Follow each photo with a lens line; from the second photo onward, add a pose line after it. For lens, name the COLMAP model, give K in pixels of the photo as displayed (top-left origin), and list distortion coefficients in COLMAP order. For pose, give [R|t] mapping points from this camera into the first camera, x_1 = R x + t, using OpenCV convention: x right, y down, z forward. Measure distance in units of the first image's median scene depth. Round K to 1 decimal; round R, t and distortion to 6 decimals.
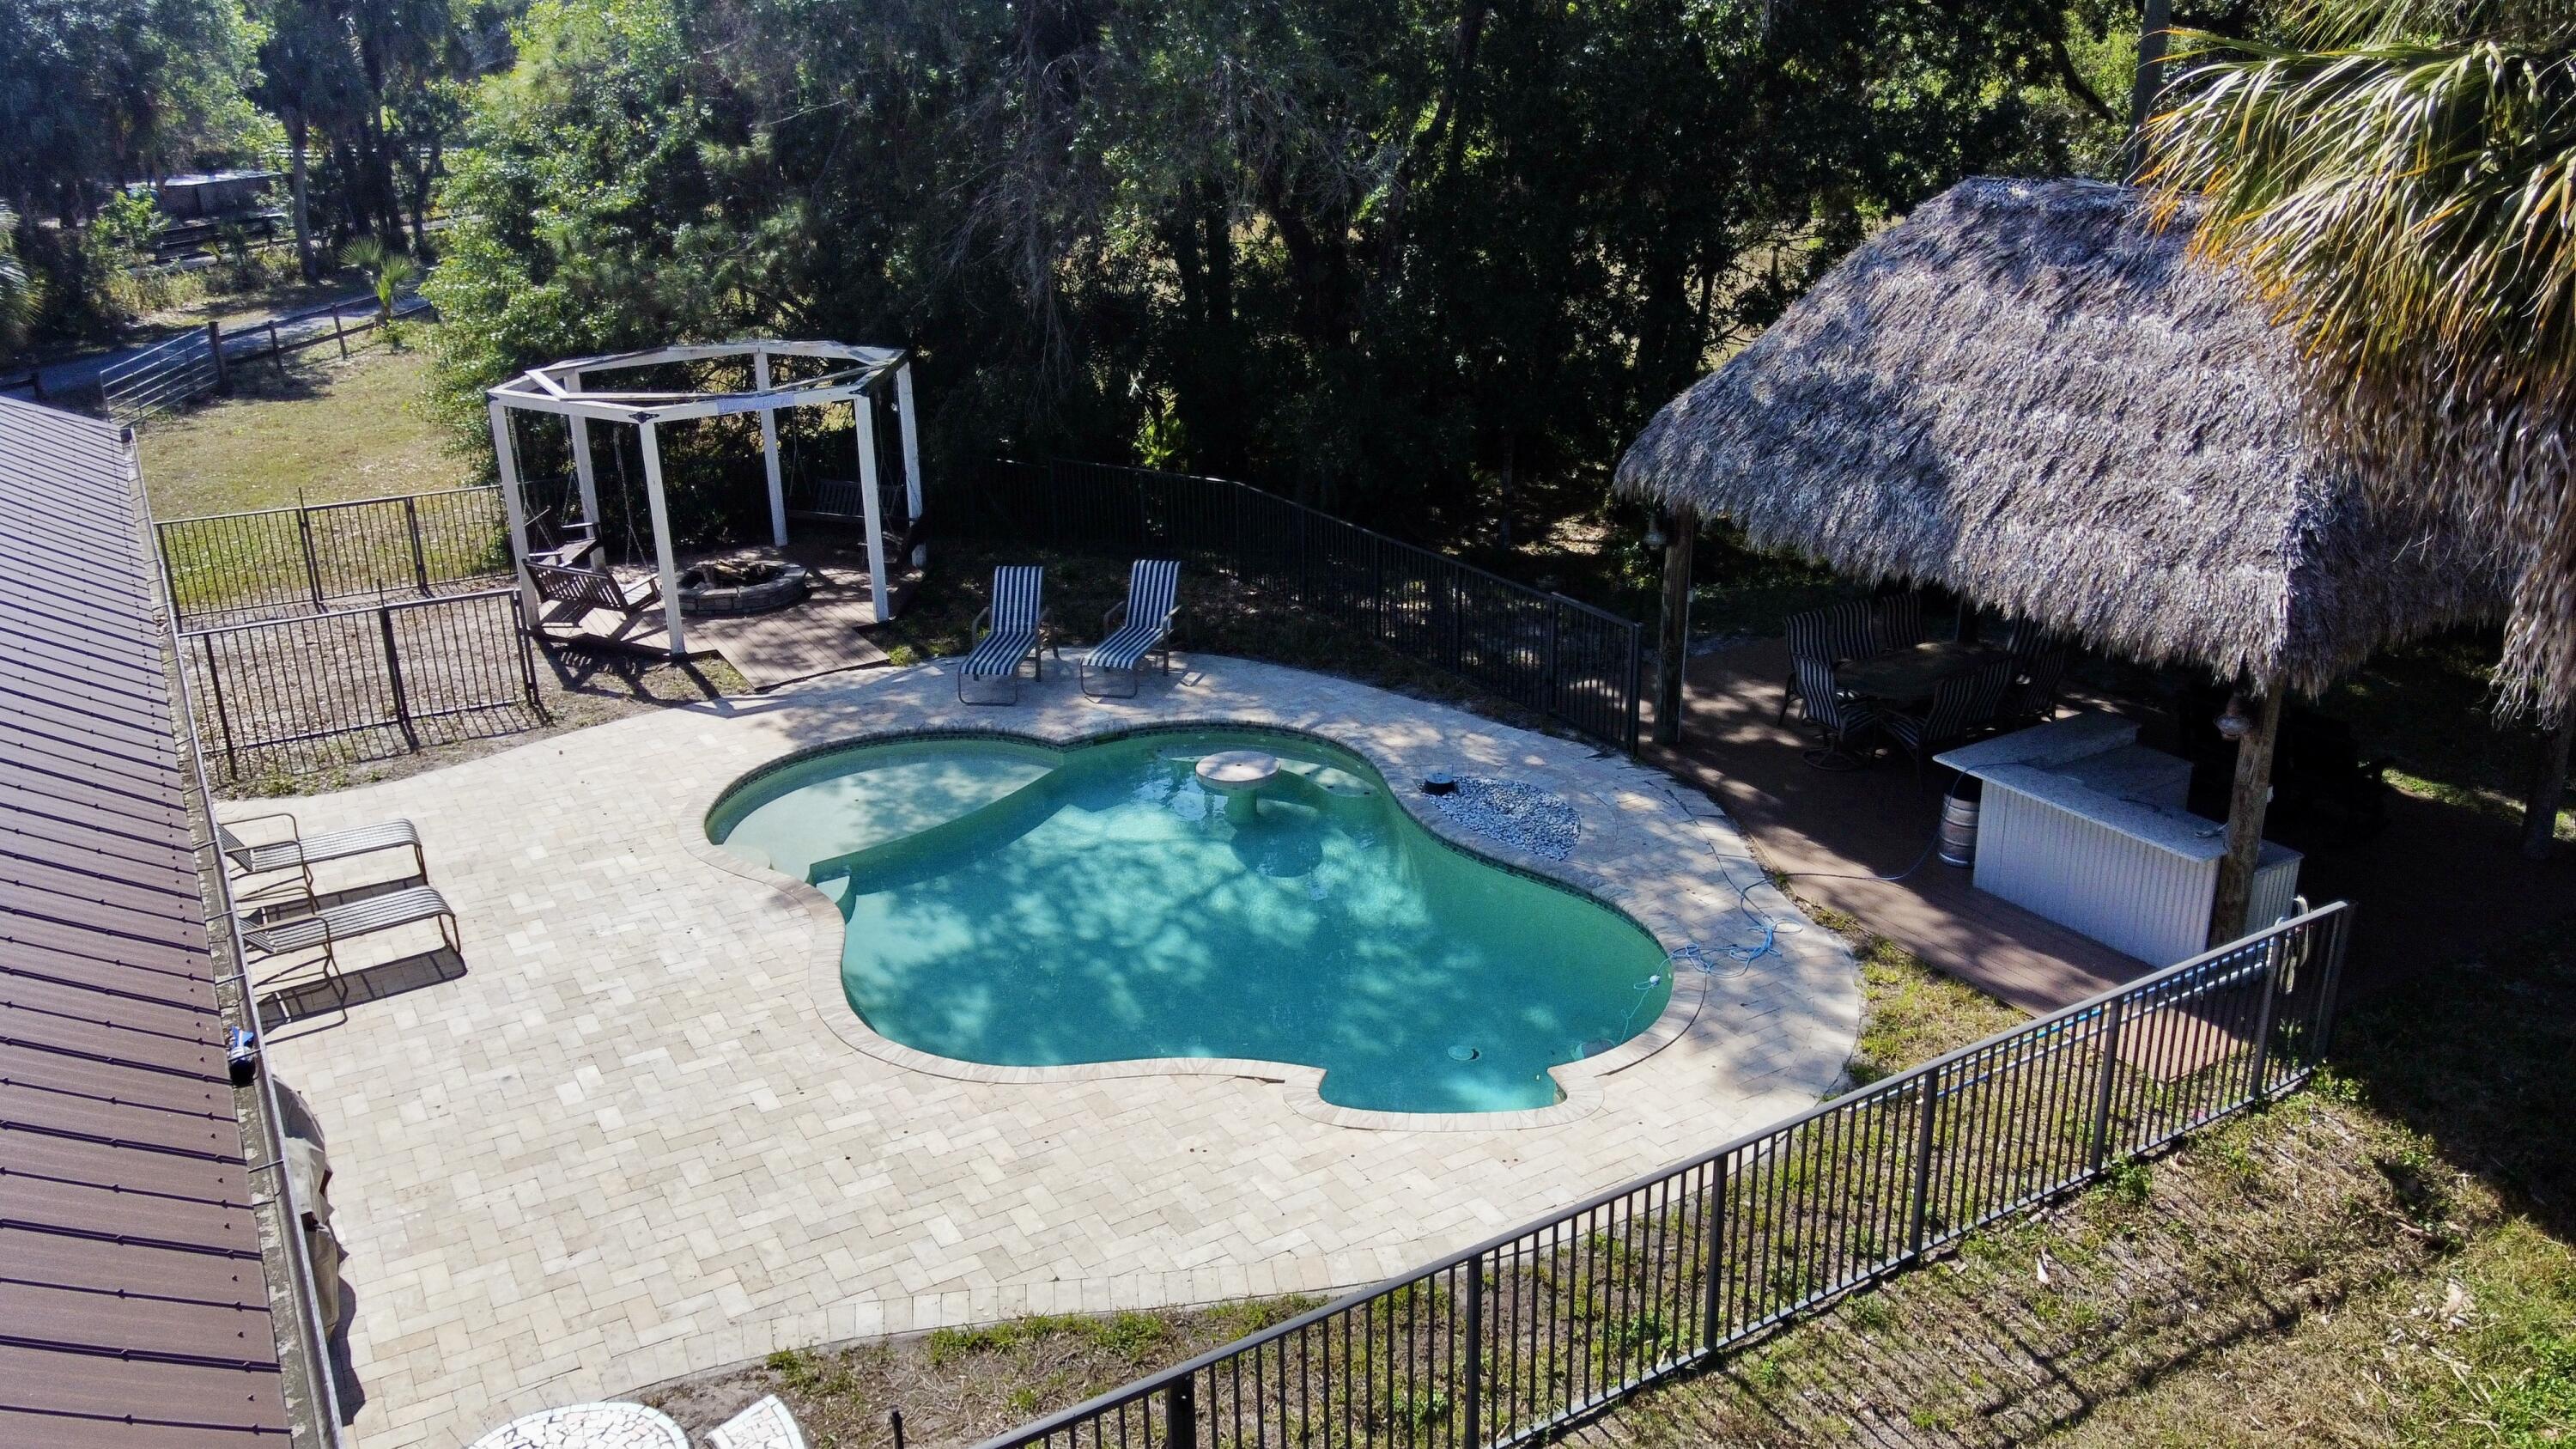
lens RADIAL K [[1953.4, 0, 1283.5], [0, 1953.4, 731.9], [0, 0, 1]] dist [0.003559, 0.027872]
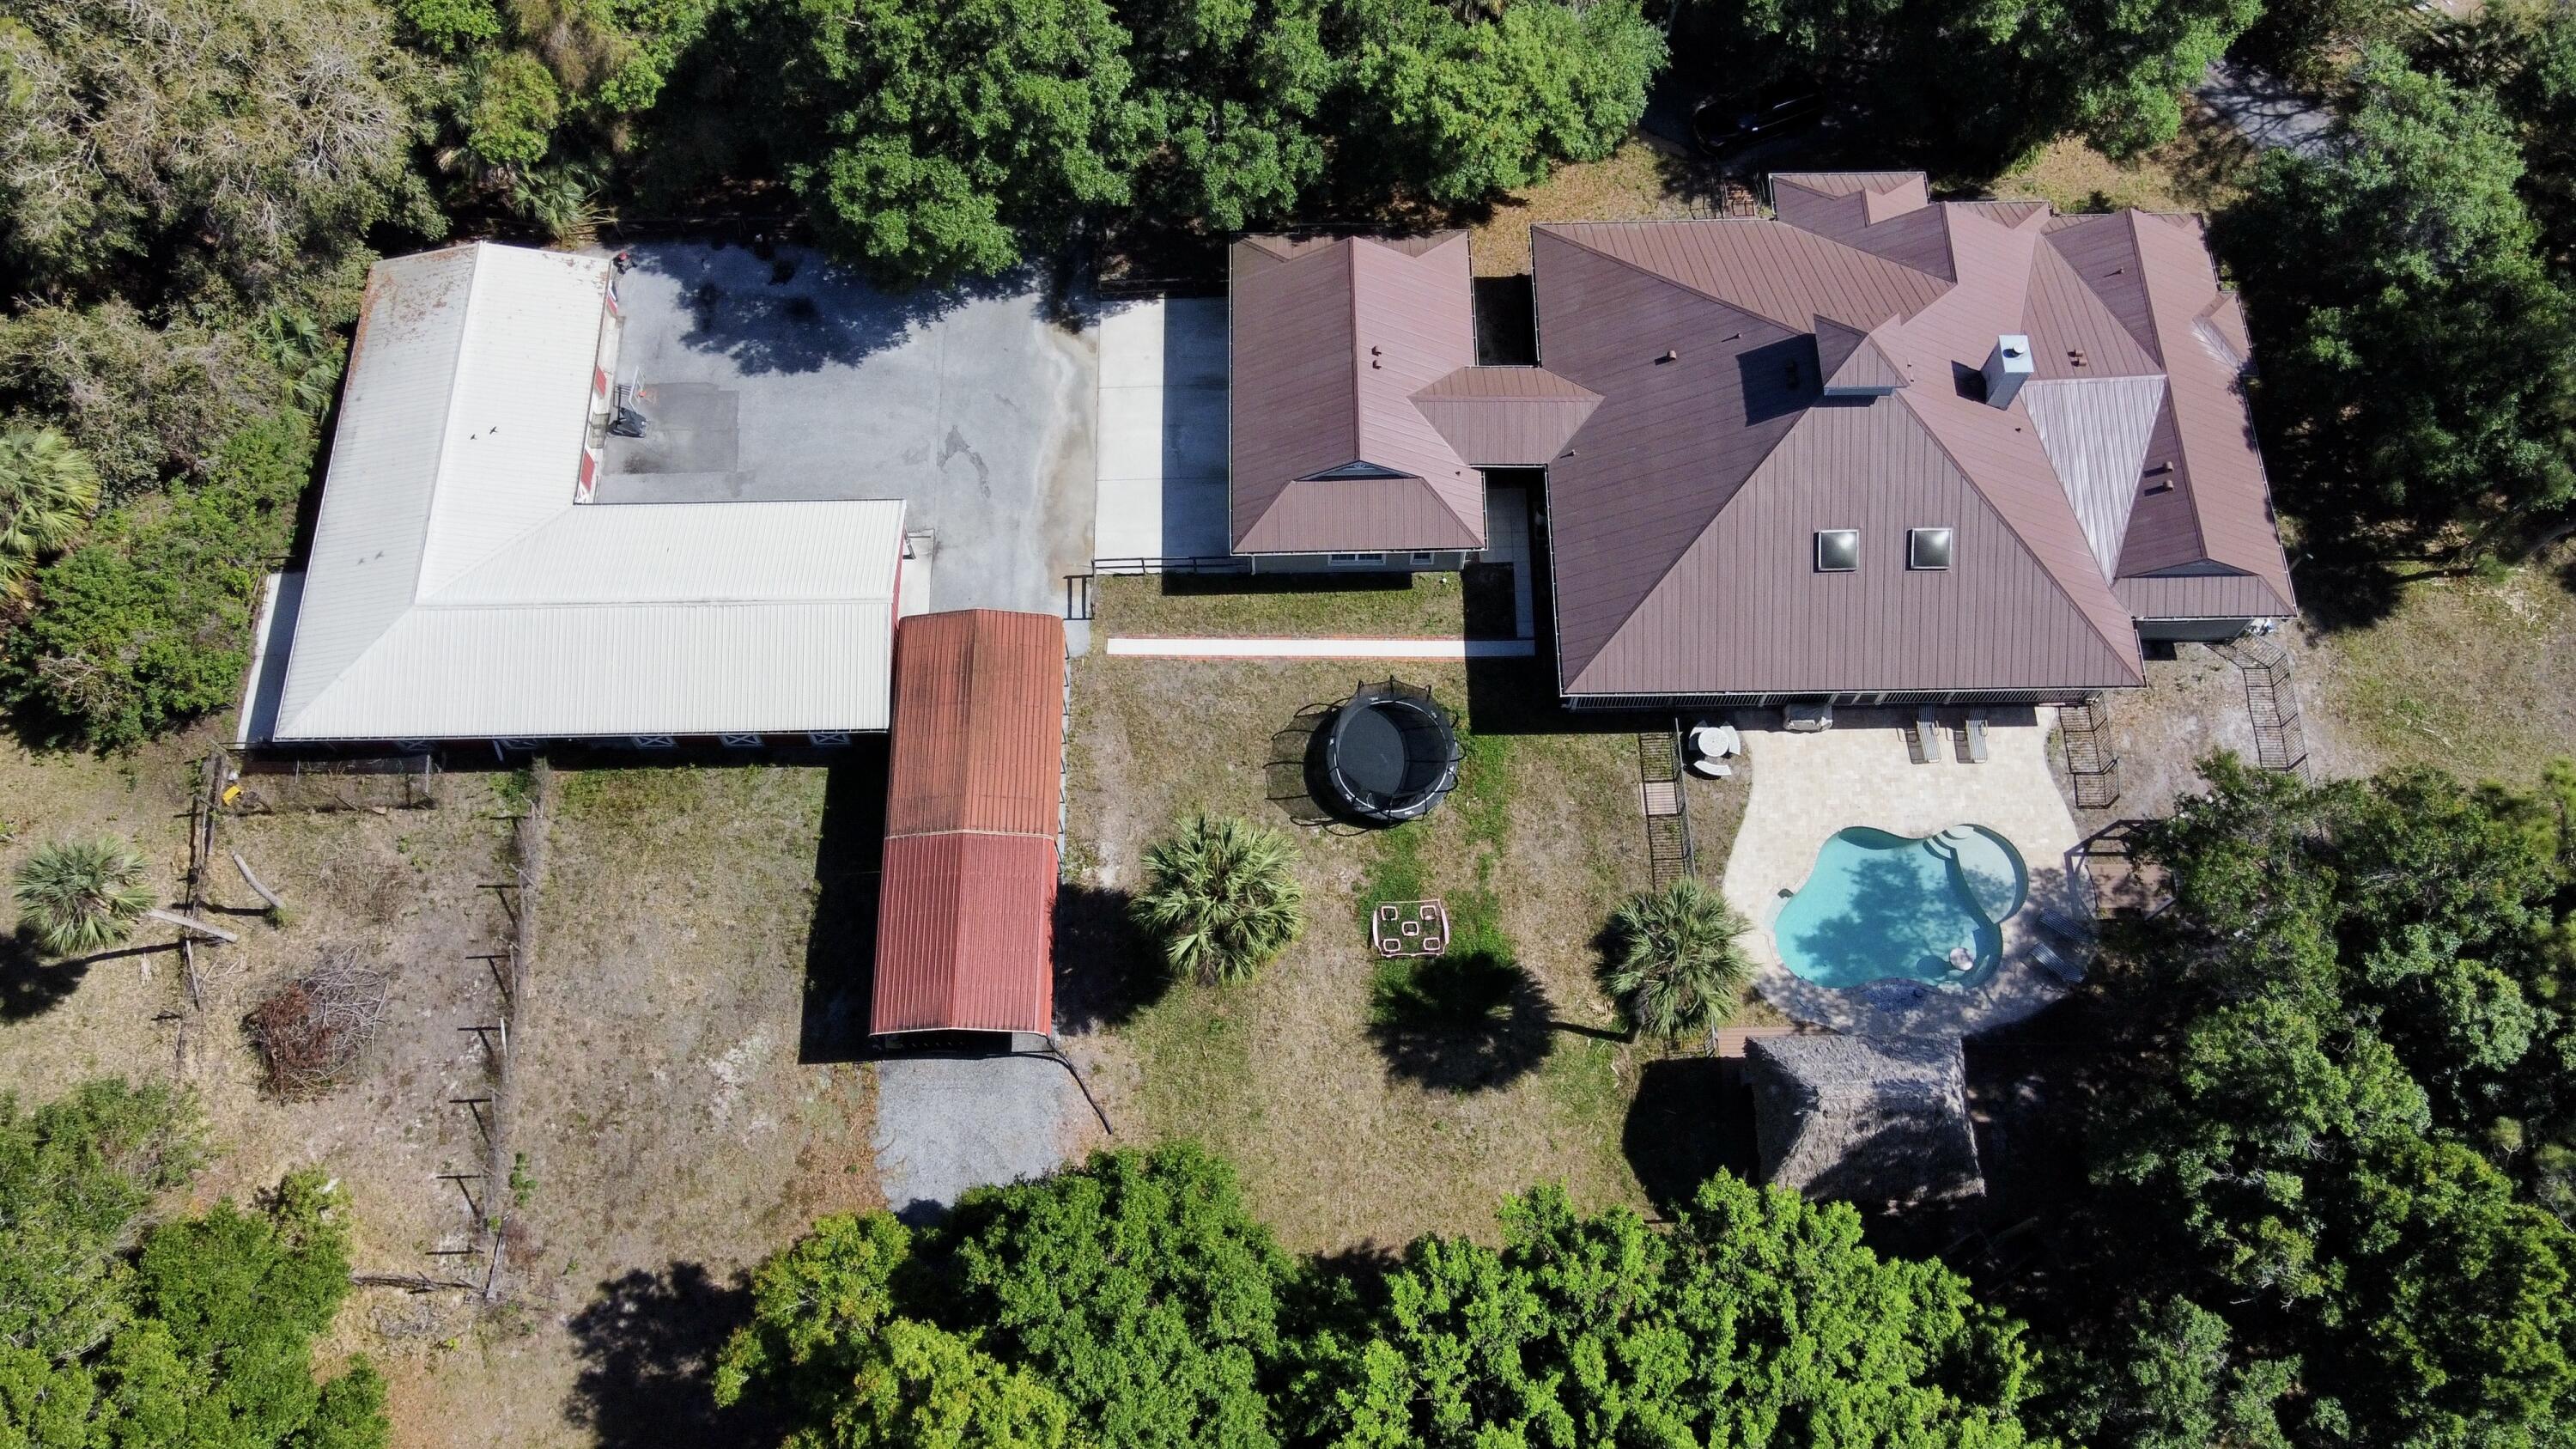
lens RADIAL K [[1953.4, 0, 1307.2], [0, 1953.4, 738.1], [0, 0, 1]] dist [0.003559, 0.027872]
pose [[-0.495718, 0.808697, -0.316658, 1.416845], [-0.292300, 0.187984, 0.937669, -3.157907], [0.817817, 0.557378, 0.143195, -0.722880]]
